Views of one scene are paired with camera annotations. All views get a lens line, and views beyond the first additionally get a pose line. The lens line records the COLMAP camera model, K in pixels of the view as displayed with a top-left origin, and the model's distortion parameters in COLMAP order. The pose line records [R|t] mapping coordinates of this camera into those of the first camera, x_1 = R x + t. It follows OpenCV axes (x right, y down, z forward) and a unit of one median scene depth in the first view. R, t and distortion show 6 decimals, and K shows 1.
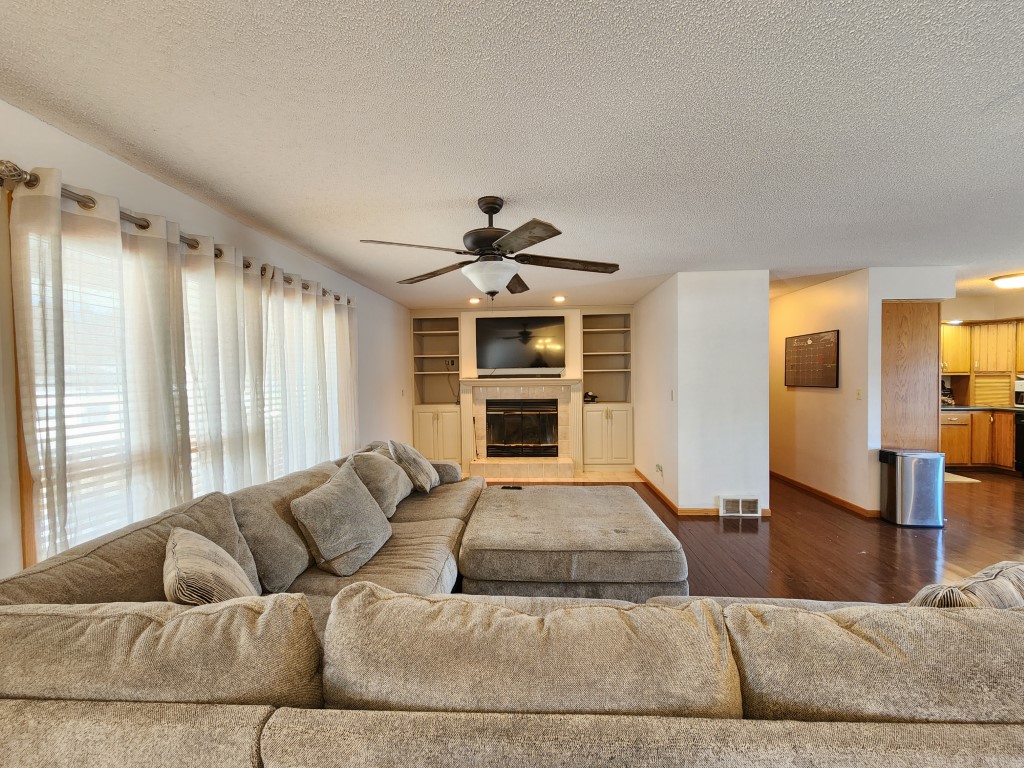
lens RADIAL K [[411.9, 0, 512.5], [0, 411.9, 386.7], [0, 0, 1]] dist [0.000379, -0.000004]
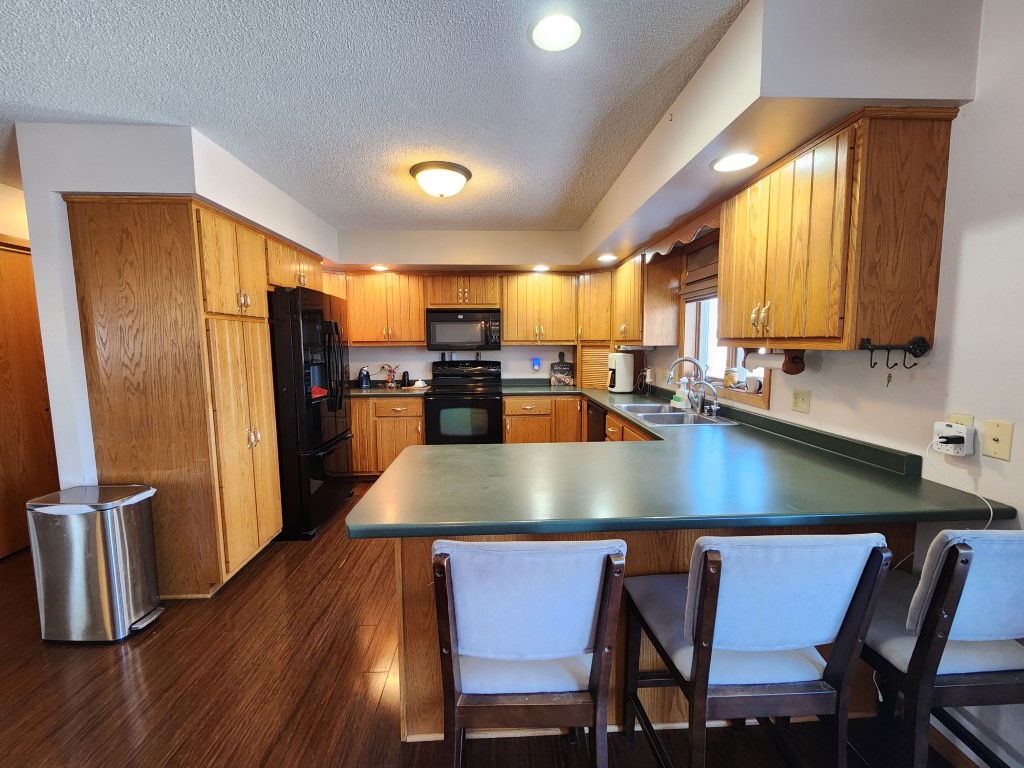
lens RADIAL K [[411.9, 0, 512.4], [0, 411.9, 383.8], [0, 0, 1]] dist [0.000379, -0.000004]
pose [[0.995401, -0.001739, 0.095783, 0.959465], [-0.005641, 0.997037, 0.076720, -0.015520], [-0.095633, -0.076907, 0.992441, 0.300681]]
